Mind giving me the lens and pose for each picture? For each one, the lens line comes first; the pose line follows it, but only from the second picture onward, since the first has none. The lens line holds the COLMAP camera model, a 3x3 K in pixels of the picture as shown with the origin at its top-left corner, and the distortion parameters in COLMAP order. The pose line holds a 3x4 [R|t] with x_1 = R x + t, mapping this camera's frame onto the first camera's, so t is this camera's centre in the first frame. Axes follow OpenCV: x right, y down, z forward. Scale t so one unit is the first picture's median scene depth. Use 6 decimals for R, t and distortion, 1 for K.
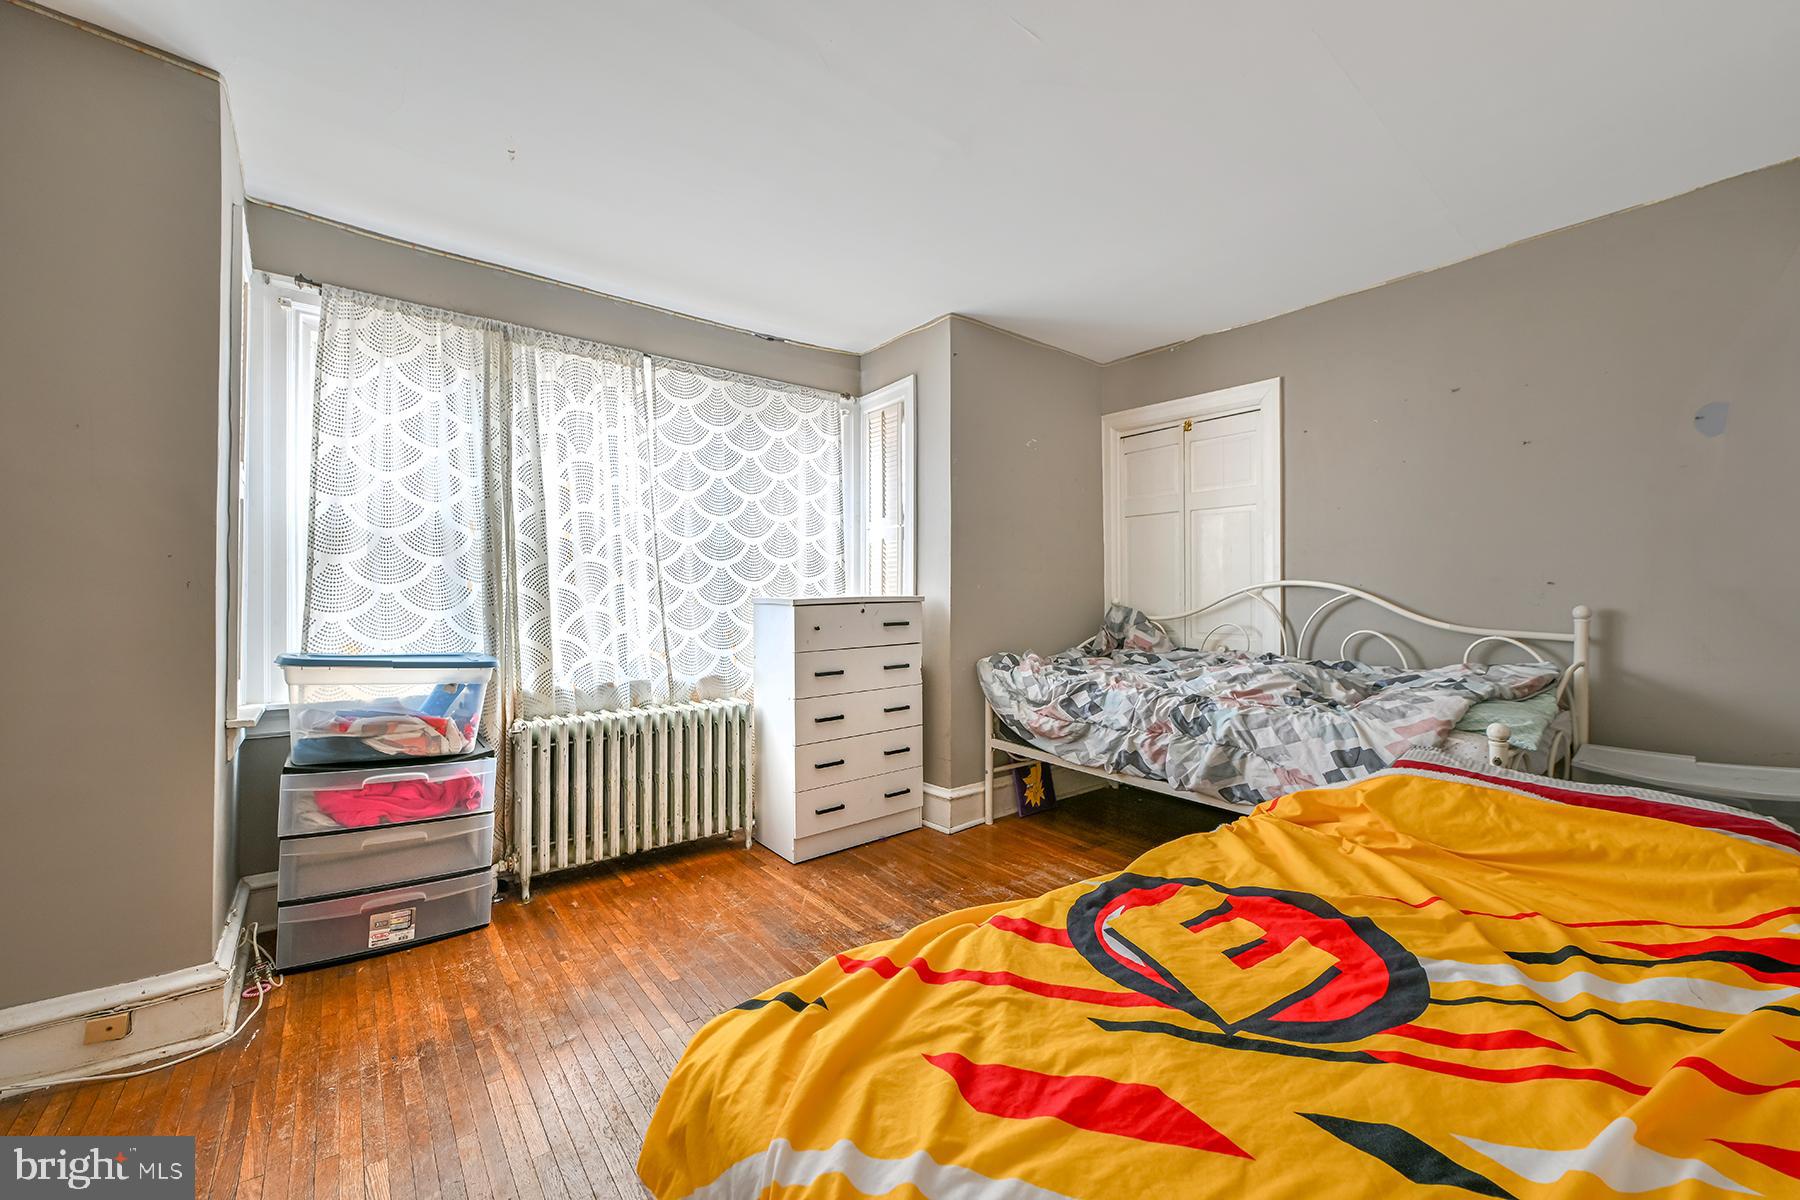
lens RADIAL K [[708.6, 0, 911.3], [0, 708.6, 596.2], [0, 0, 1]] dist [-0.000598, 0.000124]
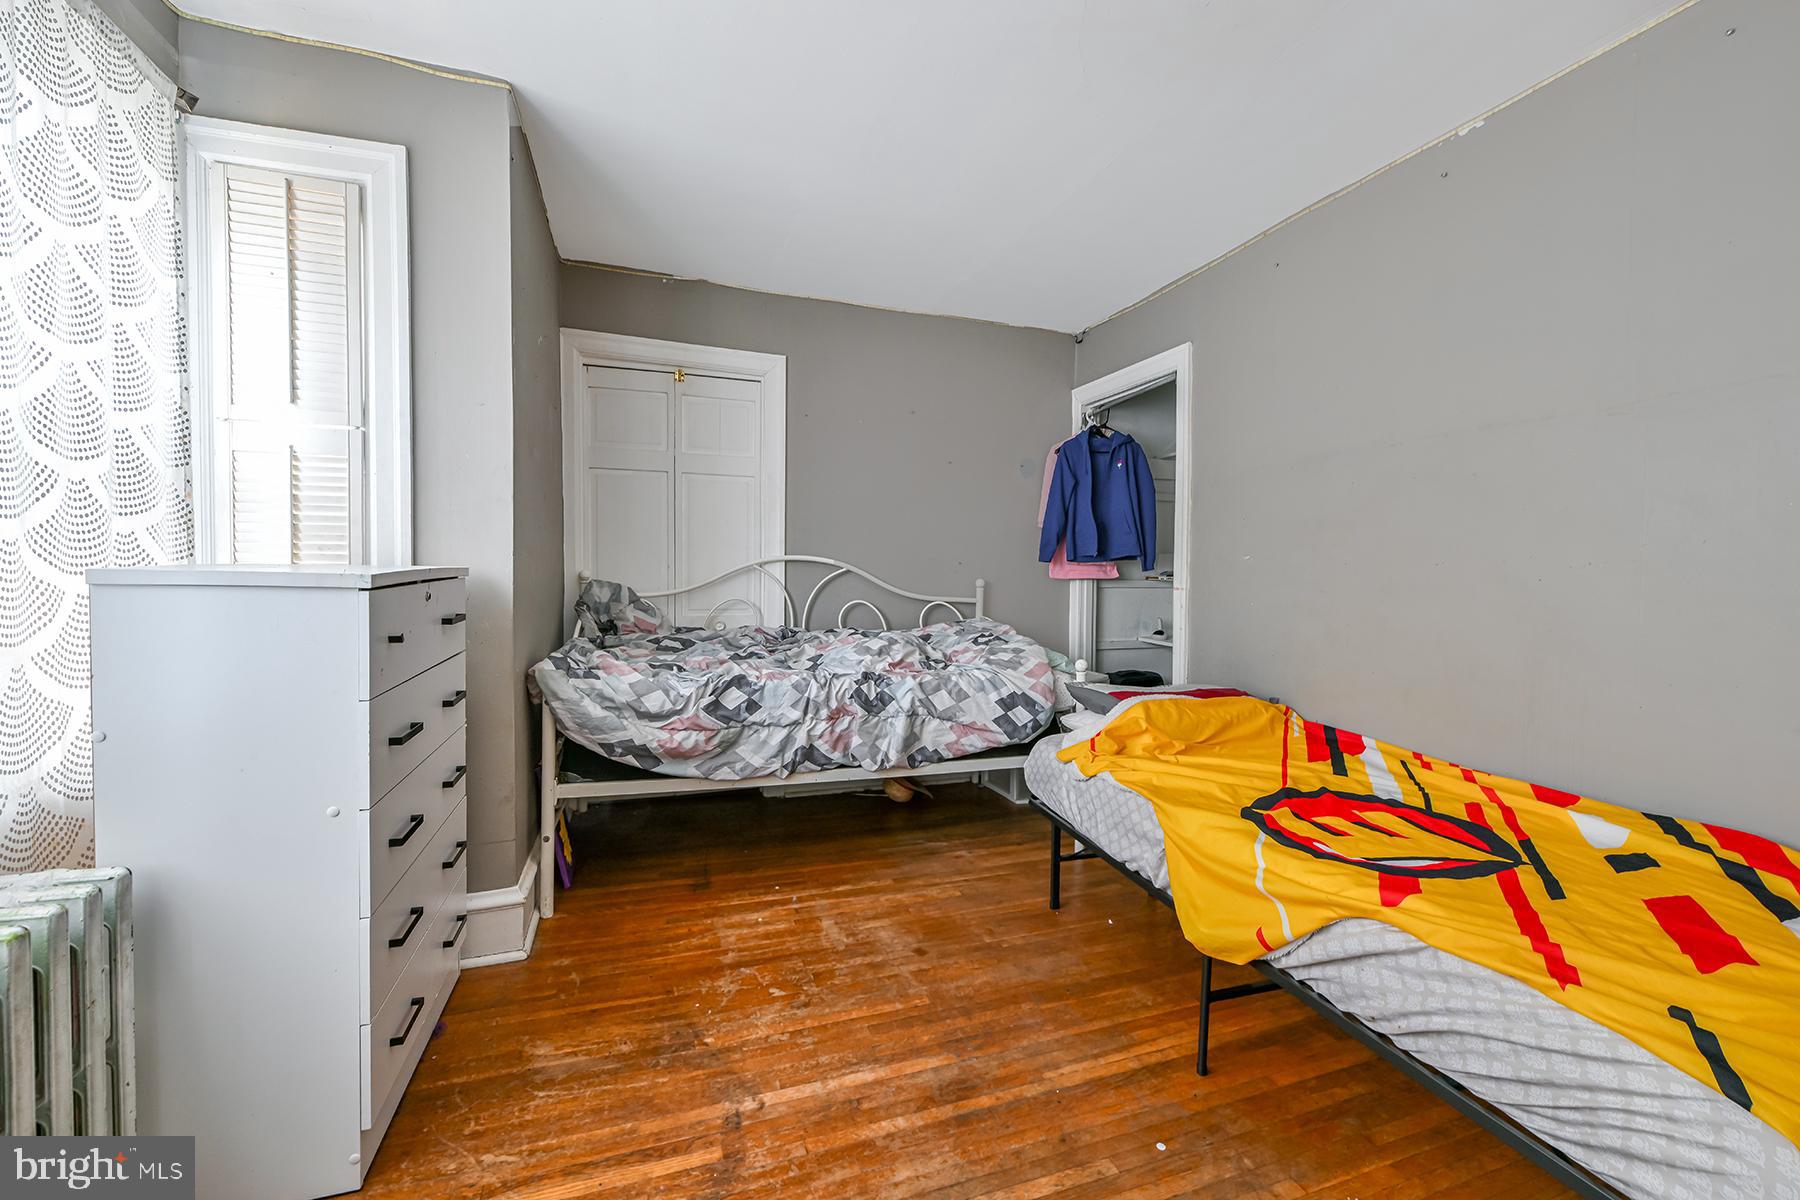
lens RADIAL K [[708.6, 0, 906.7], [0, 708.6, 594.1], [0, 0, 1]] dist [-0.000598, 0.000124]
pose [[0.338375, -0.026623, 0.940635, -0.459829], [-0.011295, 0.999413, 0.032350, -0.001264], [-0.940944, -0.021571, 0.337875, 0.564549]]
